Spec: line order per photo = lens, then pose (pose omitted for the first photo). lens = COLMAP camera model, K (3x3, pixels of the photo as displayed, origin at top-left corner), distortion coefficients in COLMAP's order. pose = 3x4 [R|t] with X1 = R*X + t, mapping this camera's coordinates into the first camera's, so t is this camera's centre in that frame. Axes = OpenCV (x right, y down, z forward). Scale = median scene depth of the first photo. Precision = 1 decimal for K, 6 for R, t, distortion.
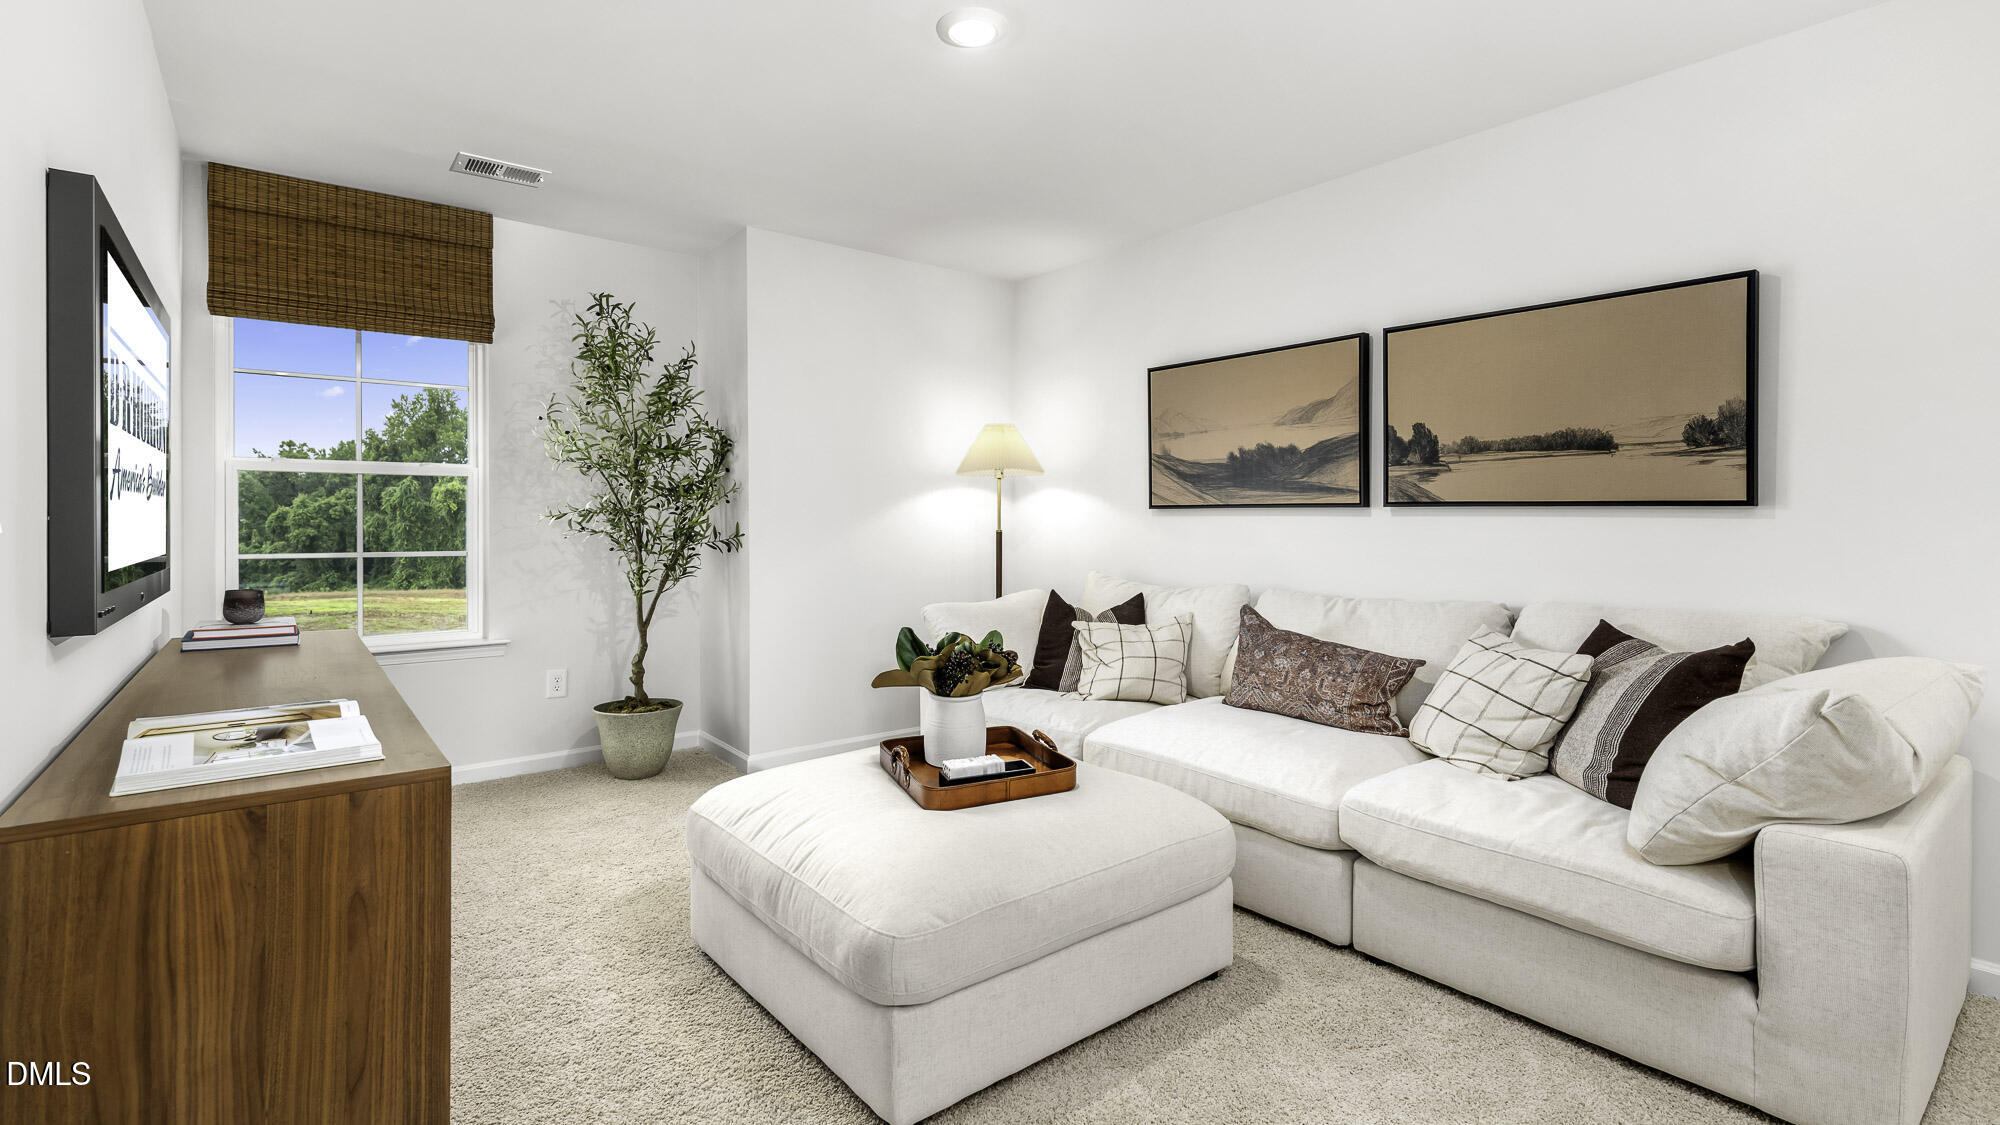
lens RADIAL K [[897.7, 0, 1023.0], [0, 897.7, 519.0], [0, 0, 1]] dist [-0.004519, -0.001452]
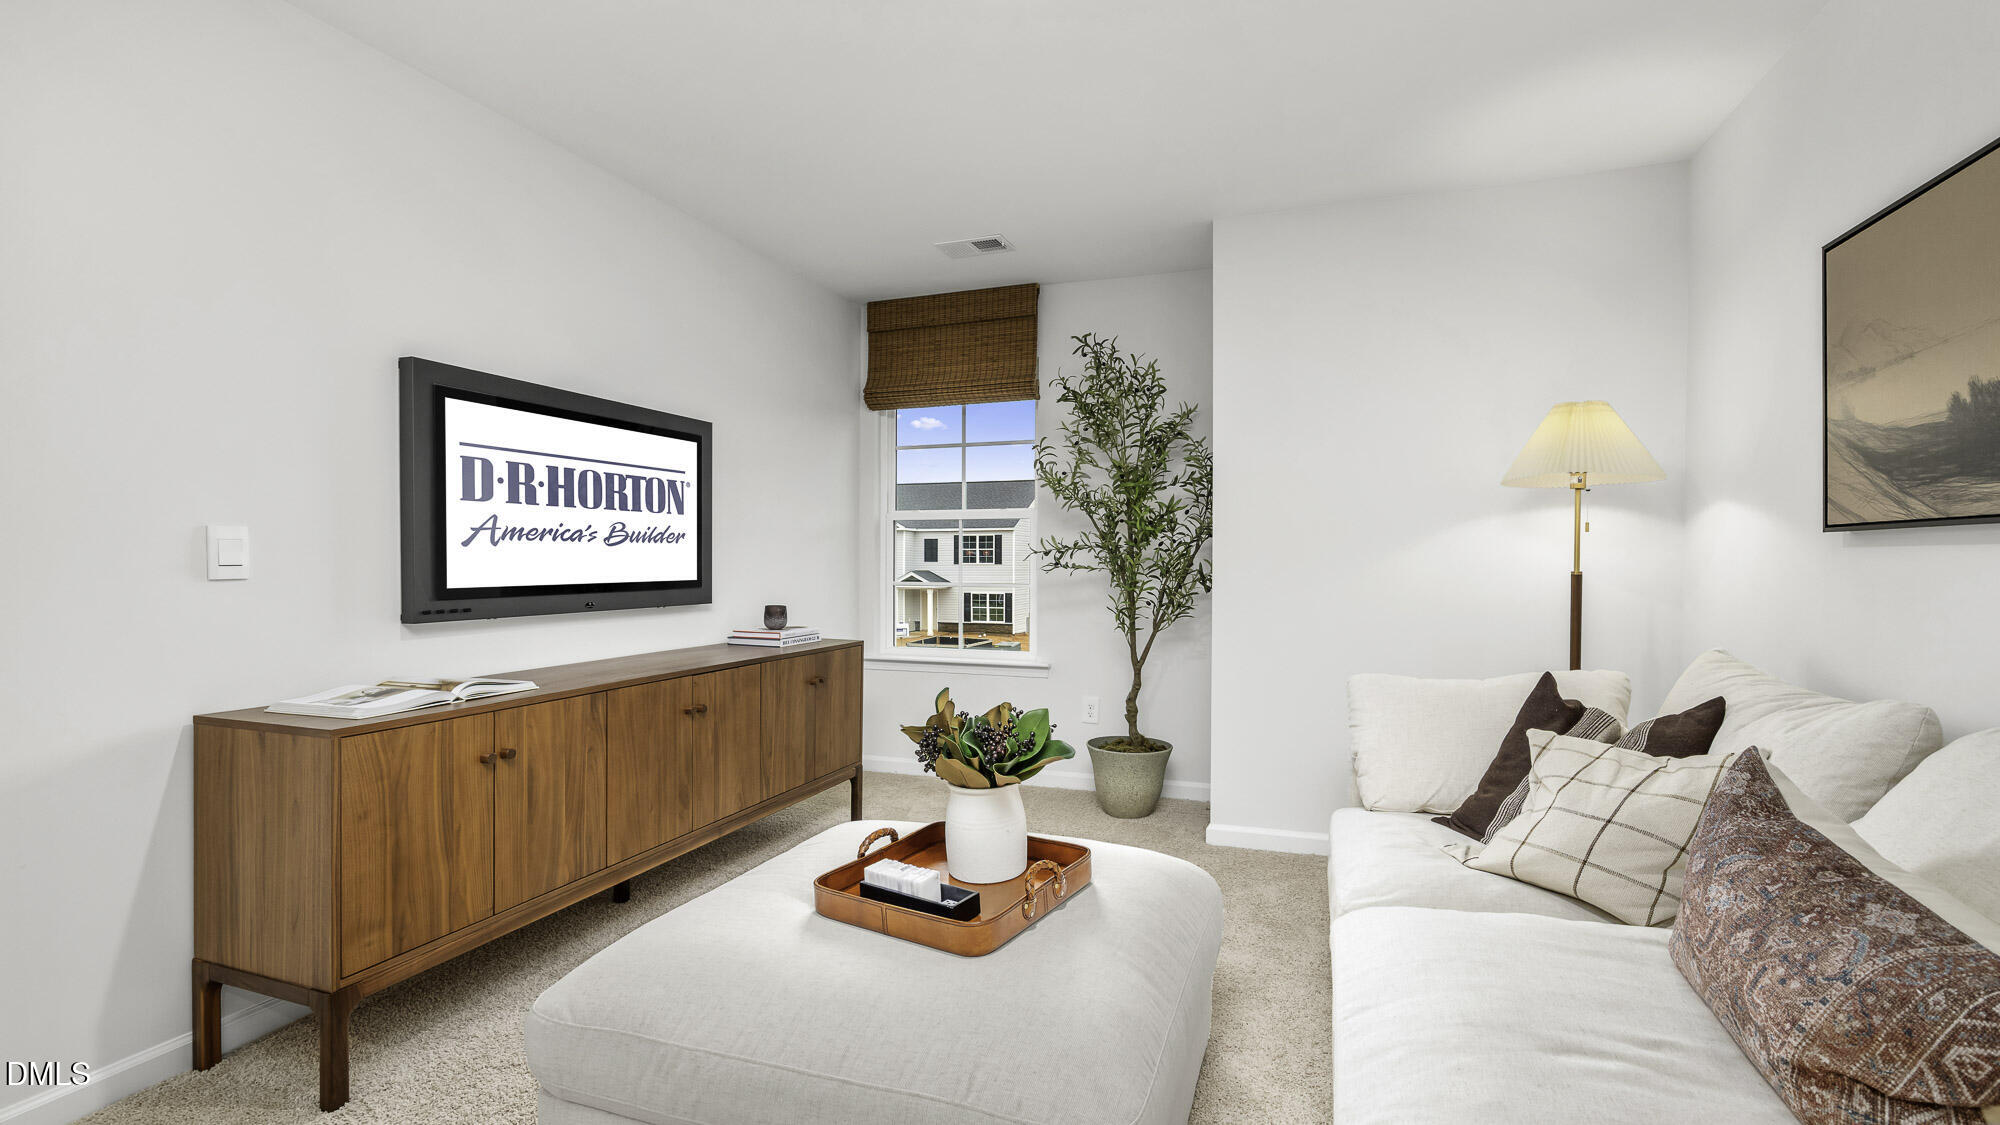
lens RADIAL K [[897.7, 0, 1014.0], [0, 897.7, 573.1], [0, 0, 1]] dist [-0.004519, -0.001452]
pose [[0.518766, 0.013617, -0.854808, 0.350195], [0.000385, 0.999869, 0.016162, 0.003517], [0.854916, -0.008713, 0.518693, 0.379820]]
